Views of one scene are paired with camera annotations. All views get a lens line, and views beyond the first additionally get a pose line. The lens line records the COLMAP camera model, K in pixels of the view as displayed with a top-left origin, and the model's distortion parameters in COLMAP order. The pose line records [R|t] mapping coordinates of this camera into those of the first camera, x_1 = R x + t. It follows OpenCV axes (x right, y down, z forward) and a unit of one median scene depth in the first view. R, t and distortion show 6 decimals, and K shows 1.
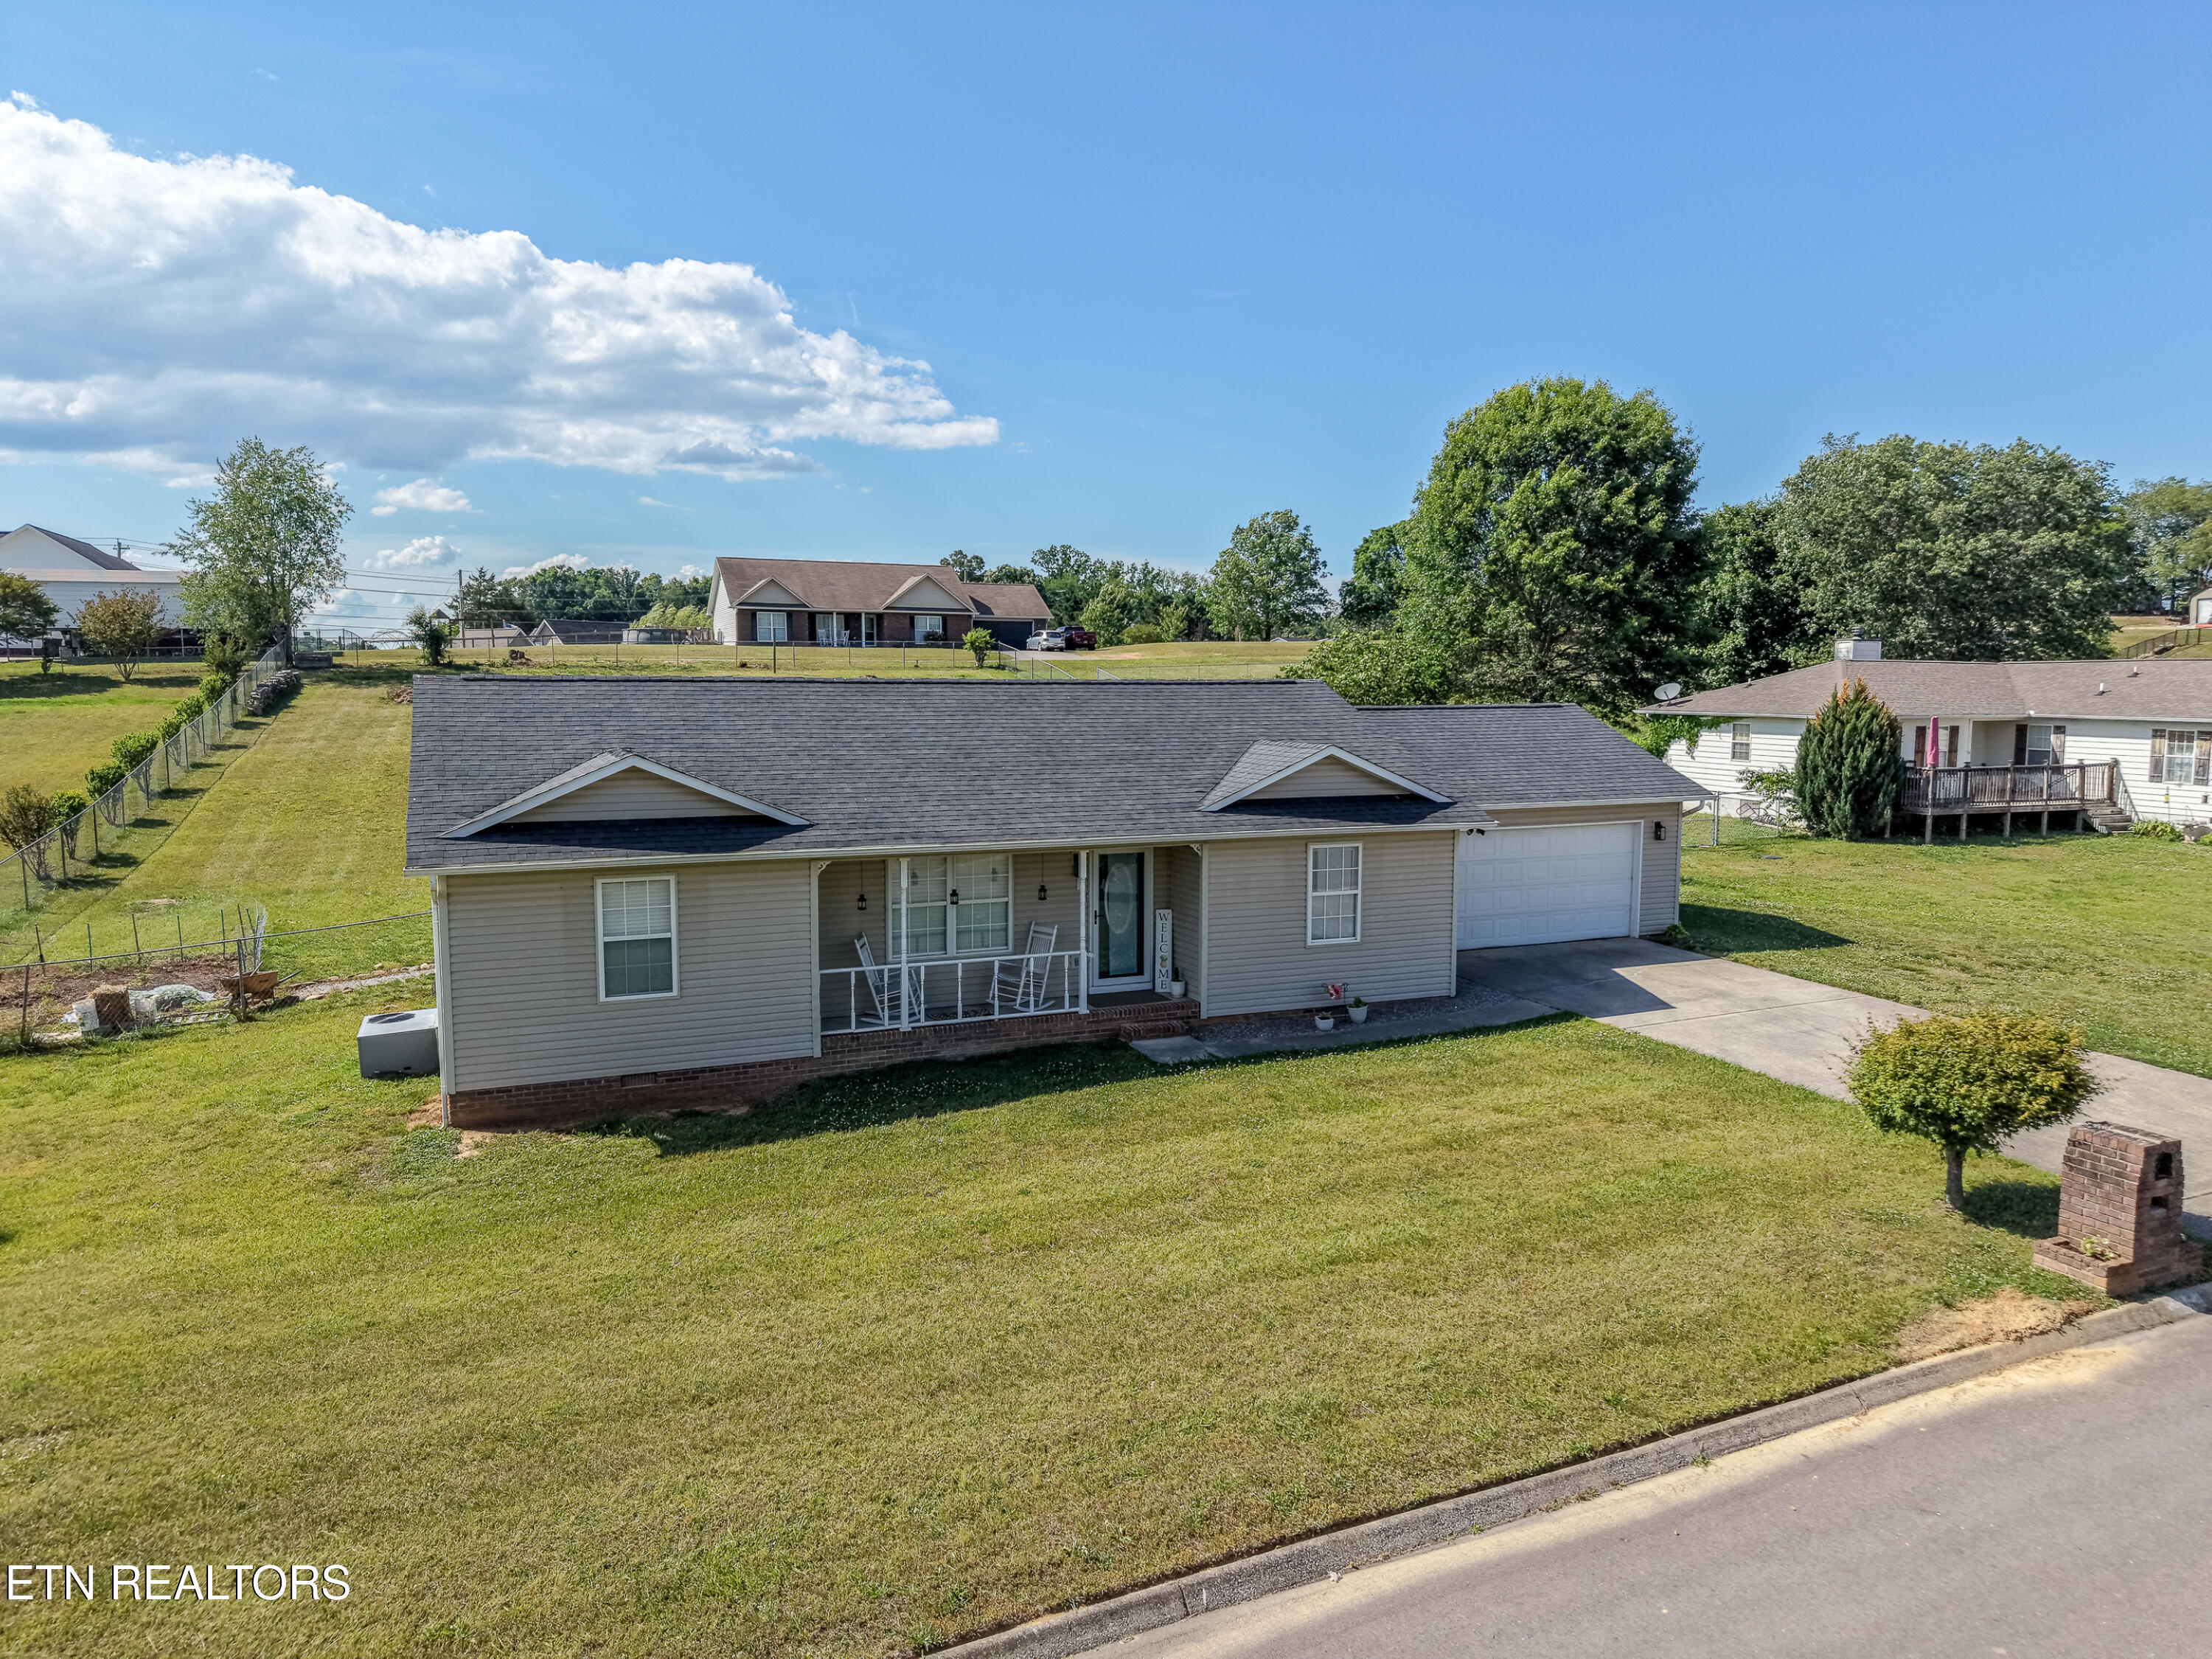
lens RADIAL K [[1492.7, 0, 1108.0], [0, 1492.7, 811.6], [0, 0, 1]] dist [0.021204, -0.016370]
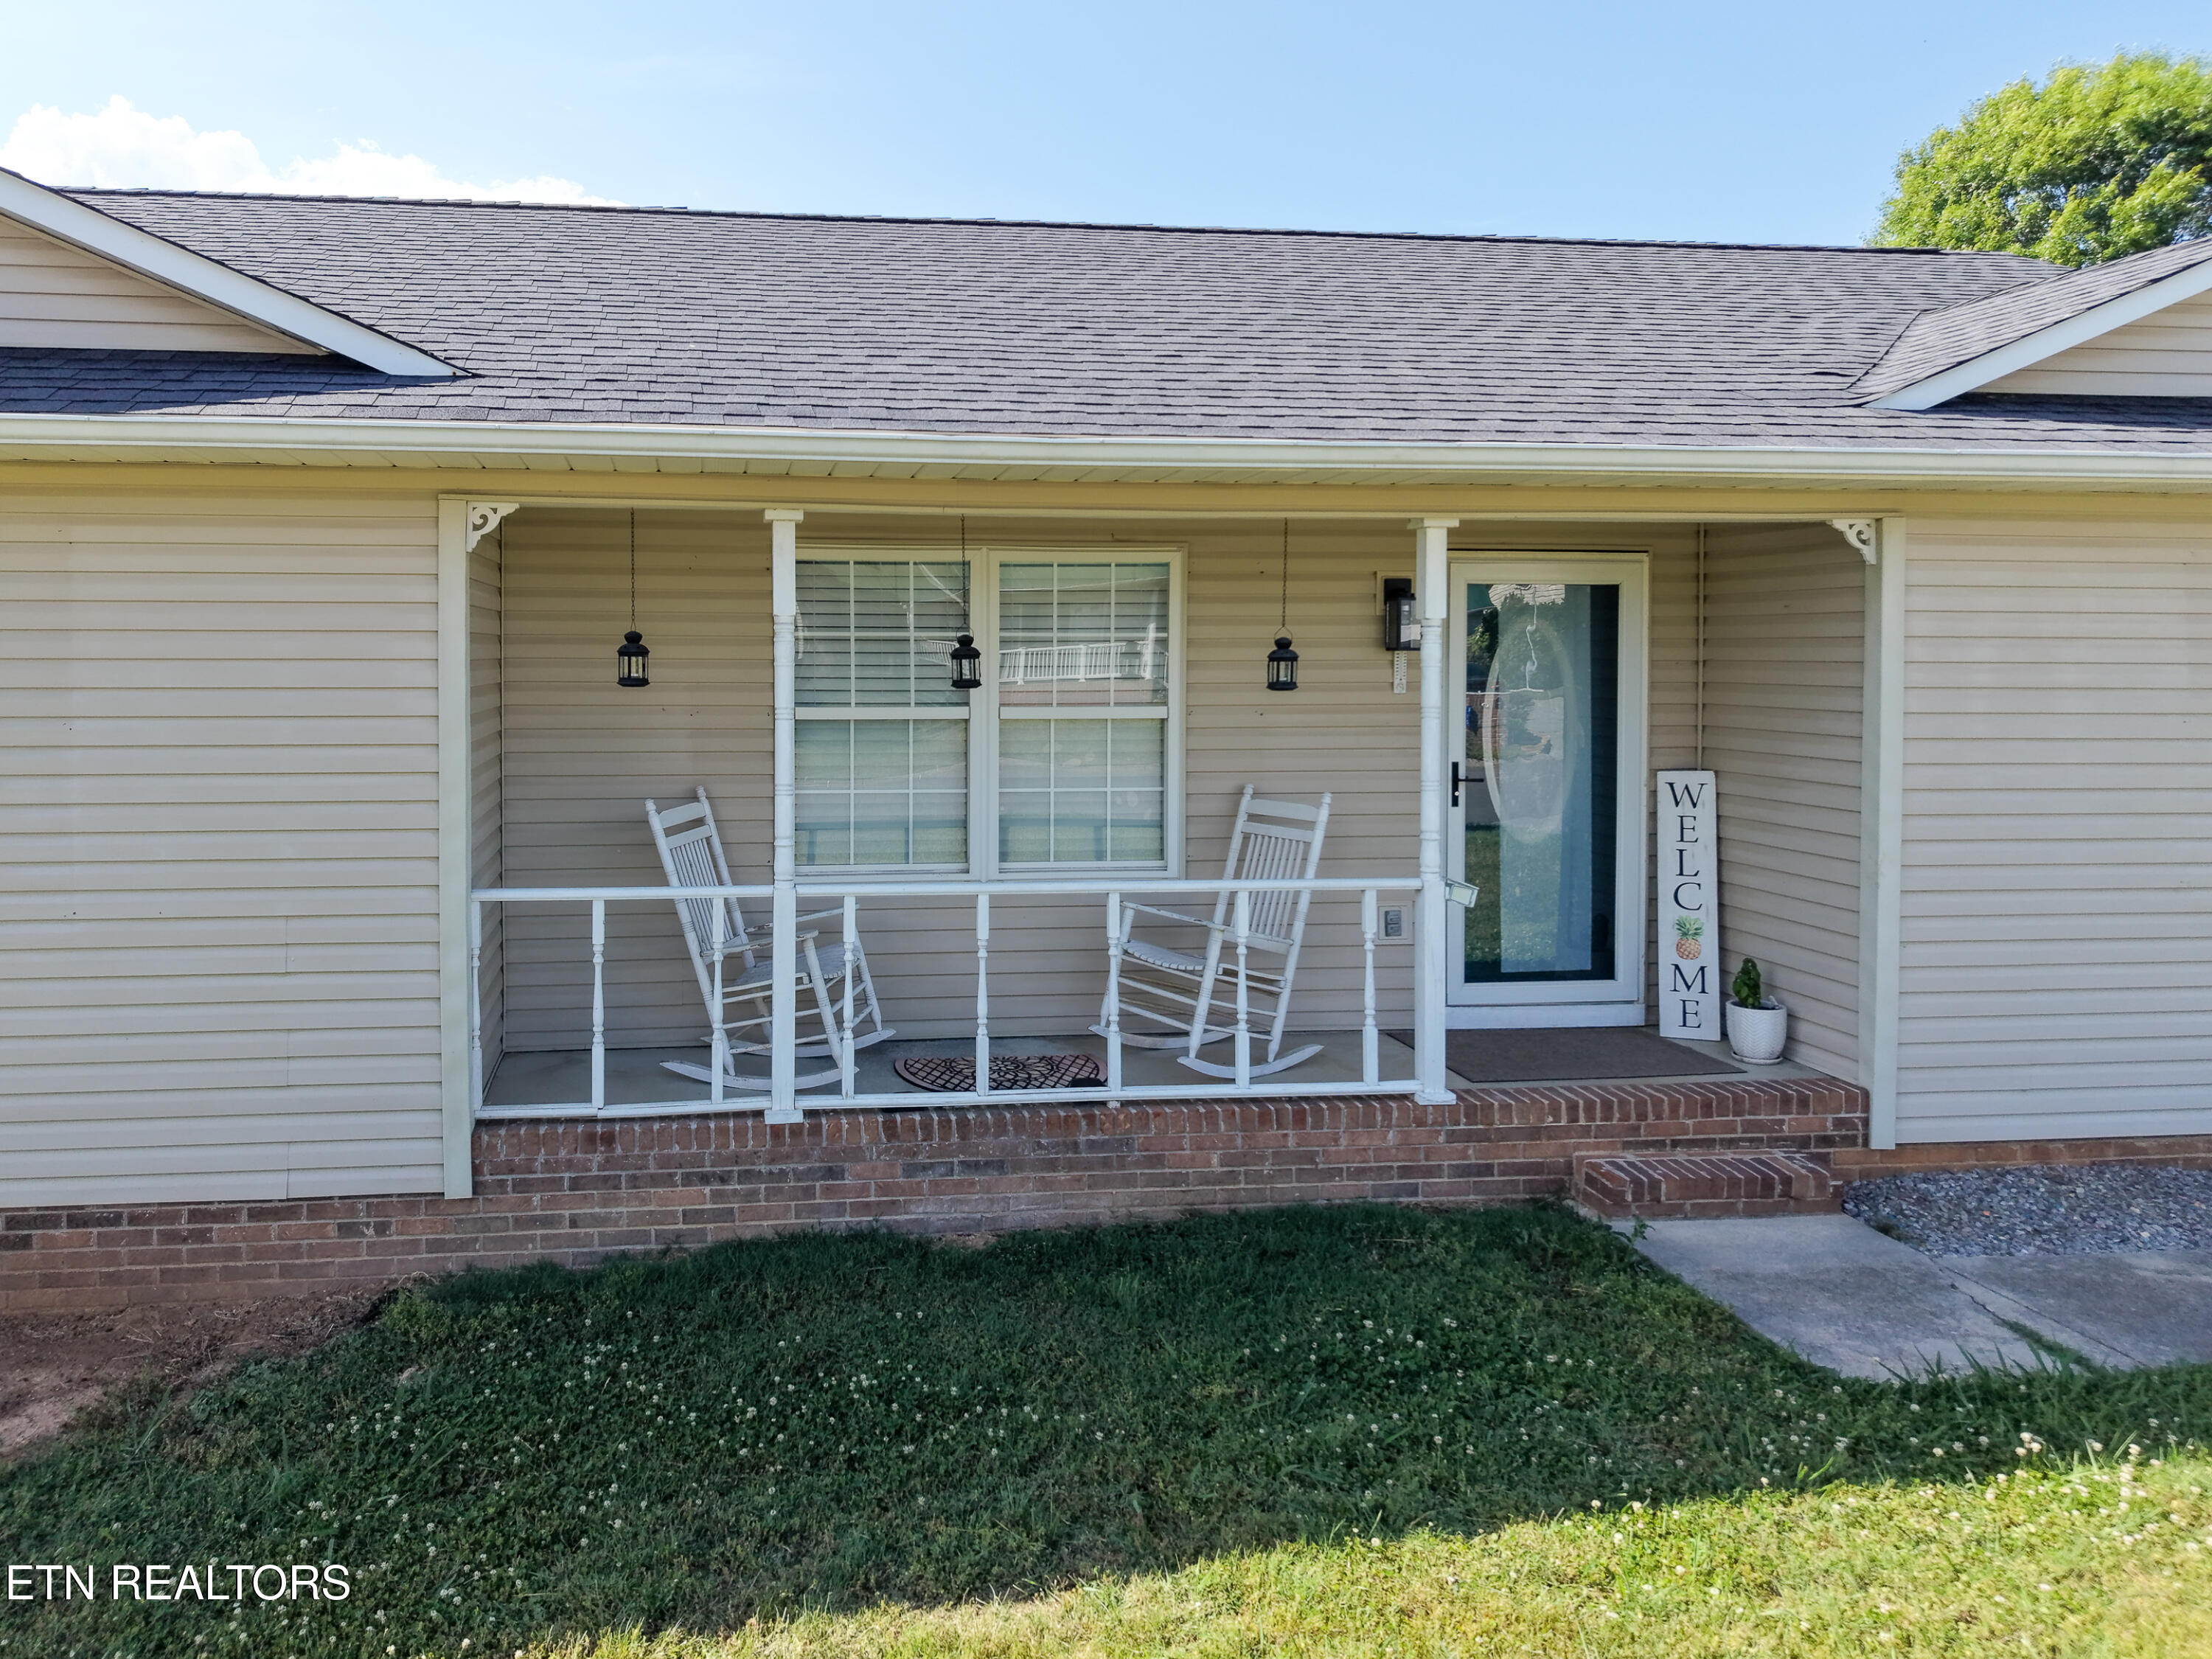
lens RADIAL K [[1554.6, 0, 846.2], [0, 1554.6, 739.1], [0, 0, 1]] dist [0.061633, -0.078332]
pose [[0.956638, 0.016799, -0.290794, -0.036355], [-0.027305, 0.999111, -0.032110, 0.077078], [0.289996, 0.038658, 0.956247, 0.662030]]
